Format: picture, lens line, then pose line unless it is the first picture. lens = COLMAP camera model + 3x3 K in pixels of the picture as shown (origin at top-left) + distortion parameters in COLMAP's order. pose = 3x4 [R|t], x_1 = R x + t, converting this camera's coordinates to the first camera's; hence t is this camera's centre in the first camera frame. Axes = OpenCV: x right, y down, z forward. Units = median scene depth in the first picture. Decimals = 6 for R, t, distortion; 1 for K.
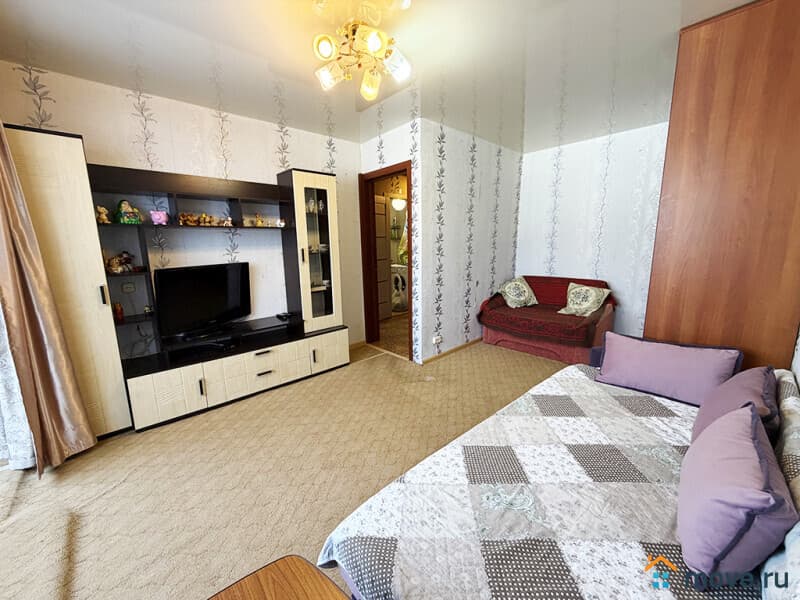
lens RADIAL K [[318.7, 0, 398.3], [0, 318.7, 299.8], [0, 0, 1]] dist [-0.000423, -0.000196]
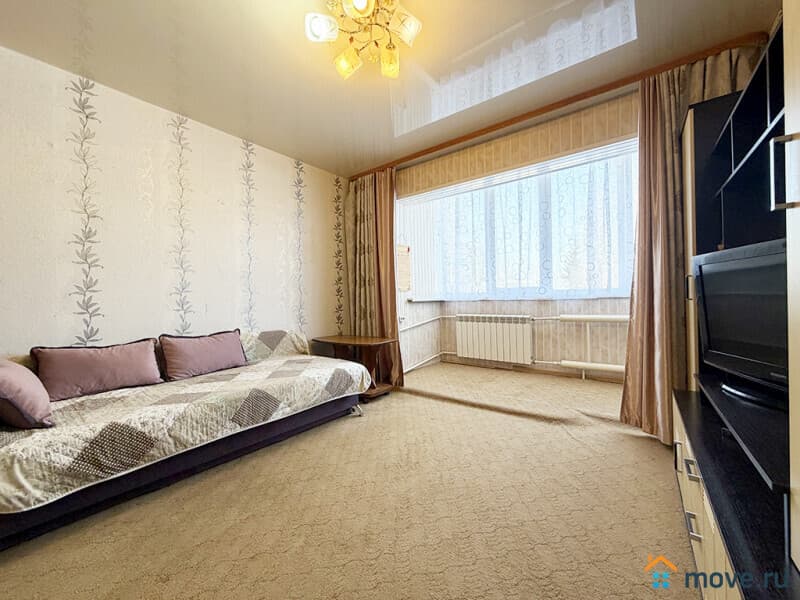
lens RADIAL K [[318.7, 0, 398.3], [0, 318.7, 299.8], [0, 0, 1]] dist [-0.000423, -0.000196]
pose [[-0.985612, 0.037358, -0.164844, -0.021295], [0.006515, 0.982941, 0.183805, -0.098007], [0.168899, 0.180086, -0.969042, 1.163919]]
